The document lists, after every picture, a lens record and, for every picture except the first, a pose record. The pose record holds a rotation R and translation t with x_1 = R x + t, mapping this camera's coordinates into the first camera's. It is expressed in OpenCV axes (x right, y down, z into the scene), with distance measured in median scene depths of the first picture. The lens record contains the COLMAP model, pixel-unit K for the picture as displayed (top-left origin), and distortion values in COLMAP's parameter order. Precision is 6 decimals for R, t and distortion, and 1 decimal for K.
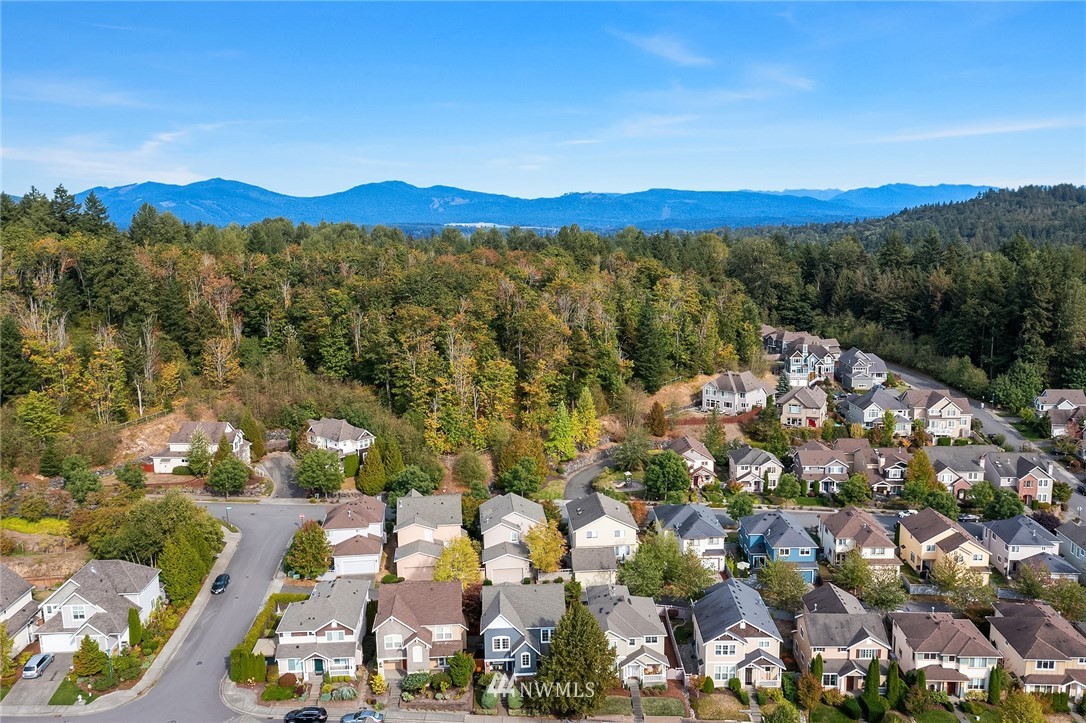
lens RADIAL K [[844.1, 0, 542.9], [0, 844.1, 359.0], [0, 0, 1]] dist [-0.032080, 0.006255]
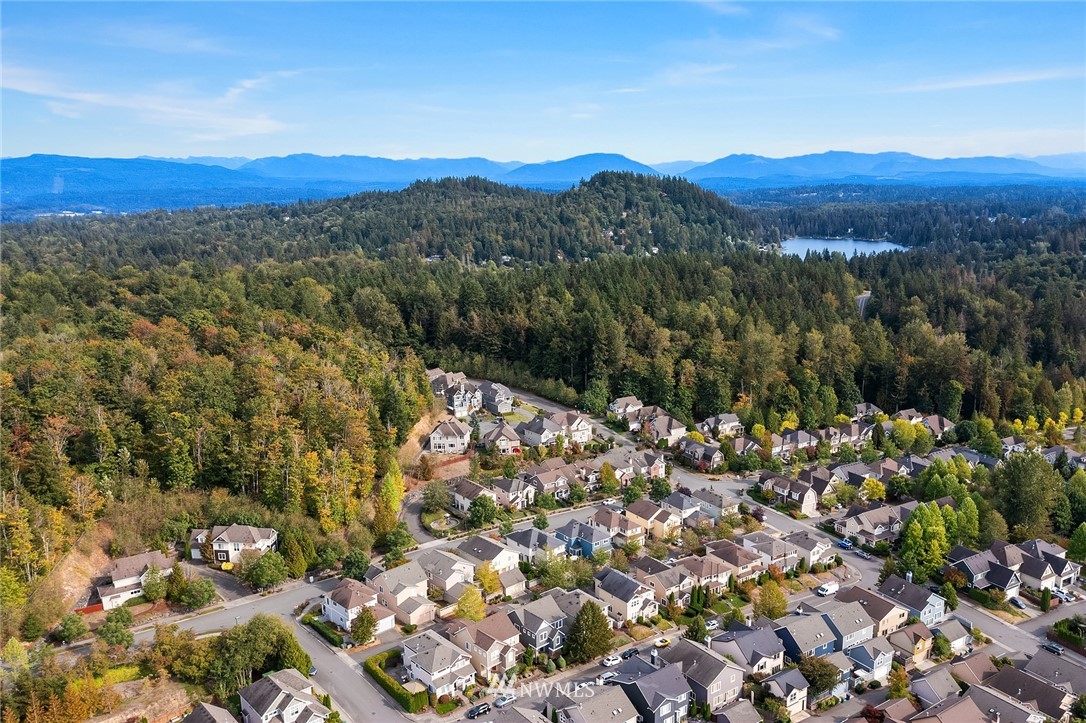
lens RADIAL K [[844.1, 0, 544.9], [0, 844.1, 362.7], [0, 0, 1]] dist [-0.032080, 0.006255]
pose [[0.786584, -0.117529, 0.606196, -0.441048], [0.093467, 0.993069, 0.071256, -0.150366], [-0.610369, 0.000610, 0.792117, -0.168982]]
